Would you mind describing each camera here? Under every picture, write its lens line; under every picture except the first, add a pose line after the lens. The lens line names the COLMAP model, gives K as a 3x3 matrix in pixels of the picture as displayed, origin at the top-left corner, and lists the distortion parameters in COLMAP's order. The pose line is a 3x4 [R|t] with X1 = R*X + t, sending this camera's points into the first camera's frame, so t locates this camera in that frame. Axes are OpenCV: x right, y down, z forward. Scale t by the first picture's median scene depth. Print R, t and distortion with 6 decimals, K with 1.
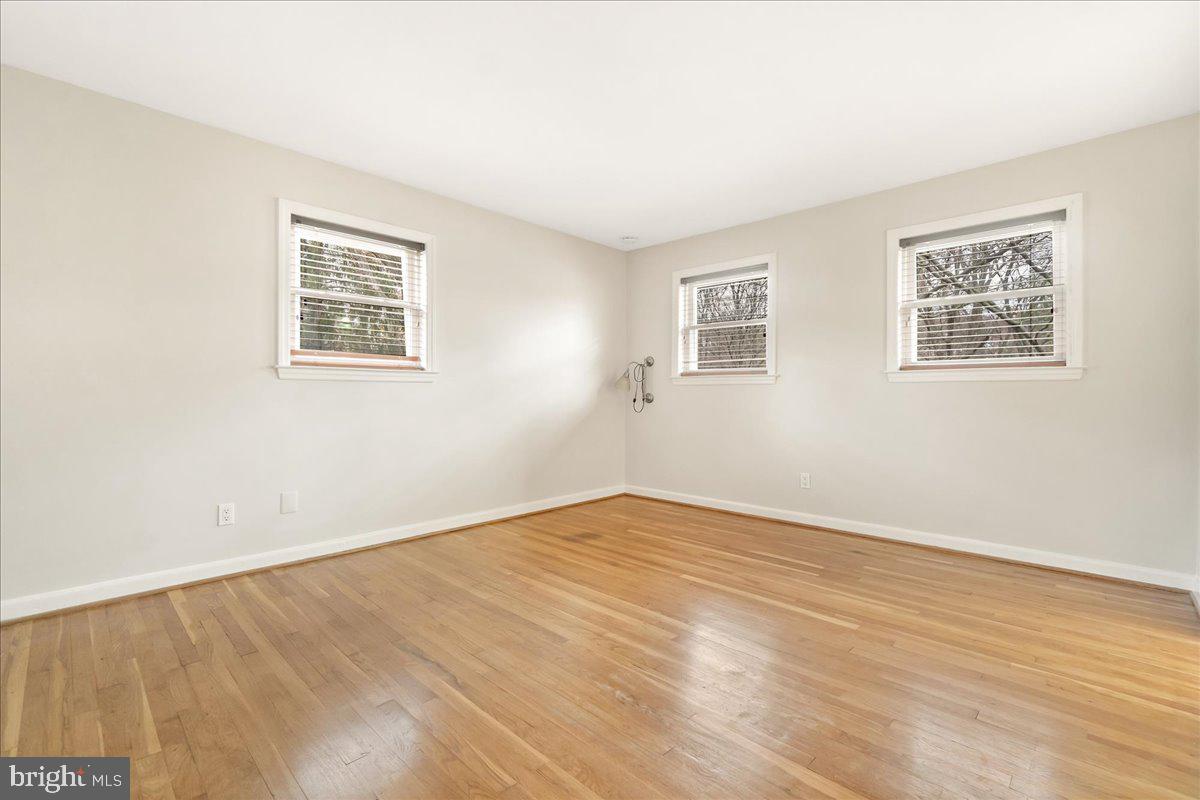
lens RADIAL K [[521.3, 0, 600.0], [0, 521.3, 400.0], [0, 0, 1]] dist [0.000850, 0.000169]
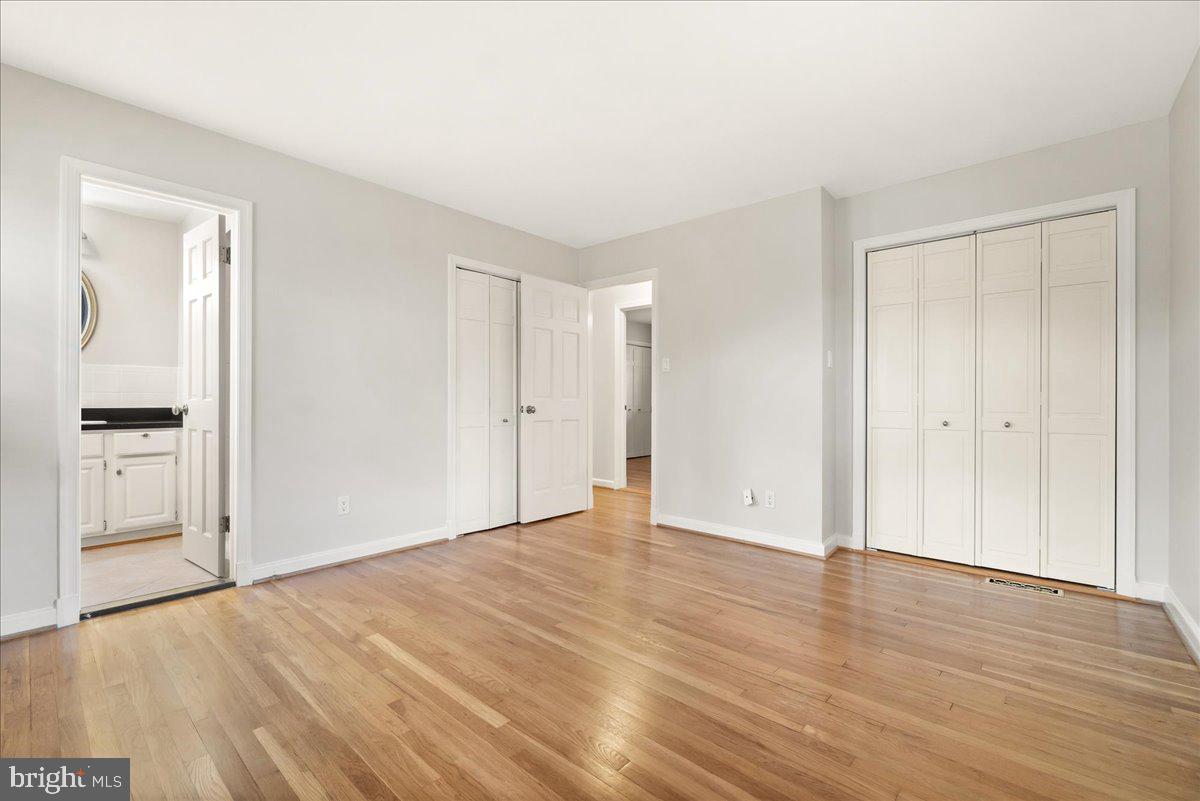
lens RADIAL K [[521.3, 0, 600.0], [0, 521.3, 400.5], [0, 0, 1]] dist [0.000850, 0.000169]
pose [[-0.999005, -0.008848, -0.043714, 0.086350], [-0.009282, 0.999910, 0.009736, -0.025896], [0.043624, 0.010132, -0.998997, 1.704733]]
